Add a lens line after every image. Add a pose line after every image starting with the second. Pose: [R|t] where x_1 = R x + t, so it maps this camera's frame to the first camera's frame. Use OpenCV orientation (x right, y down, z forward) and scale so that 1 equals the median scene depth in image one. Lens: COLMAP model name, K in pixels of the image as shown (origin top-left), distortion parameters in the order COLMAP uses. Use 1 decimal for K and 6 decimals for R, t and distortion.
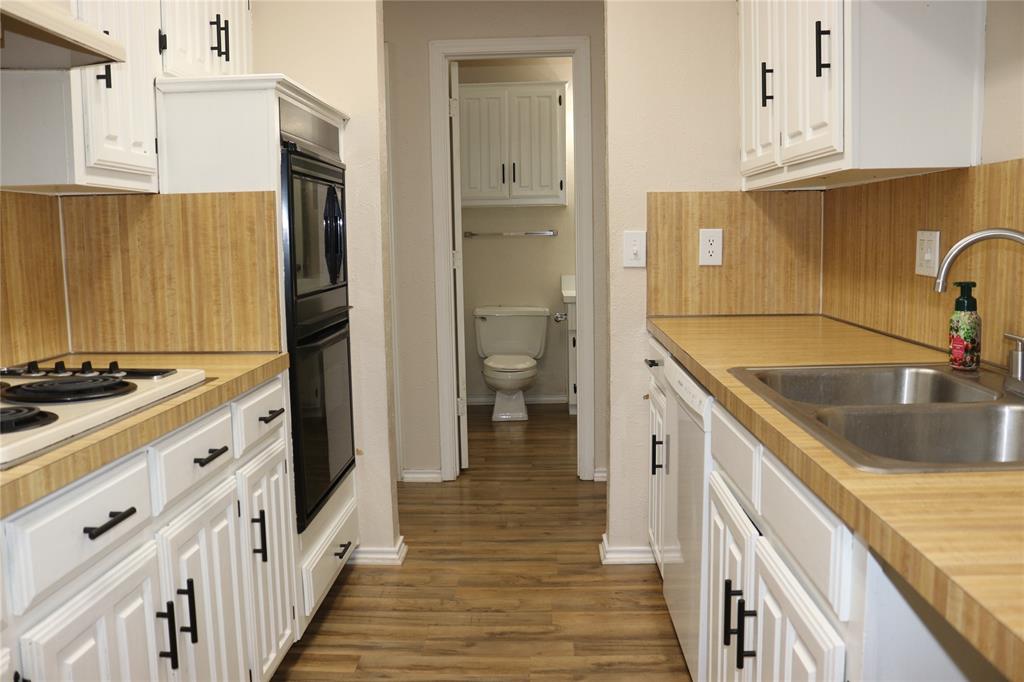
lens RADIAL K [[859.1, 0, 510.8], [0, 859.1, 336.4], [0, 0, 1]] dist [-0.095123, 0.028826]
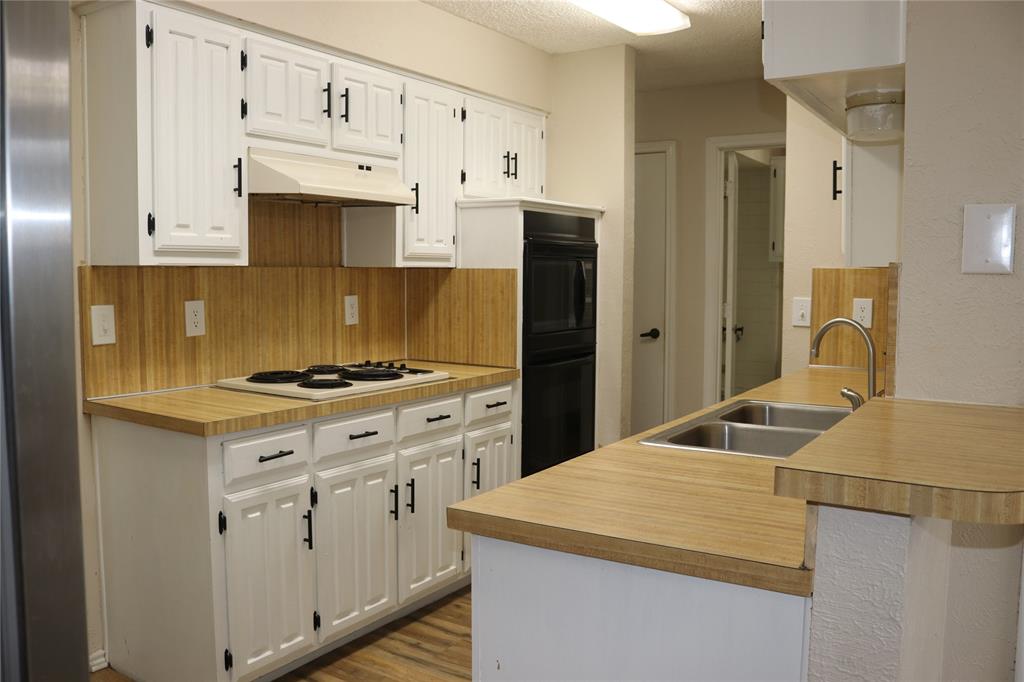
lens RADIAL K [[859.1, 0, 508.5], [0, 859.1, 337.6], [0, 0, 1]] dist [-0.095123, 0.028826]
pose [[0.864854, 0.059698, -0.498460, 0.505608], [-0.078266, 0.996797, -0.016413, -0.011028], [0.495884, 0.053207, 0.866757, -0.397850]]
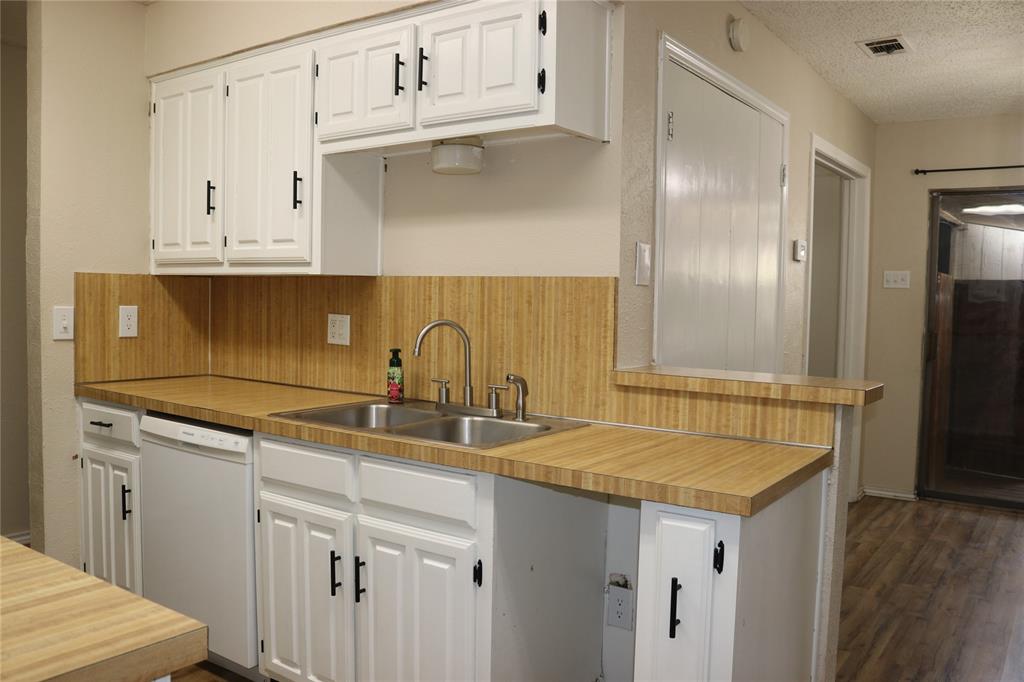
lens RADIAL K [[859.1, 0, 509.4], [0, 859.1, 344.3], [0, 0, 1]] dist [-0.095123, 0.028826]
pose [[0.548808, -0.017438, 0.835767, -0.554811], [0.065432, 0.997611, -0.022150, -0.017355], [-0.833384, 0.066842, 0.548638, -0.077839]]
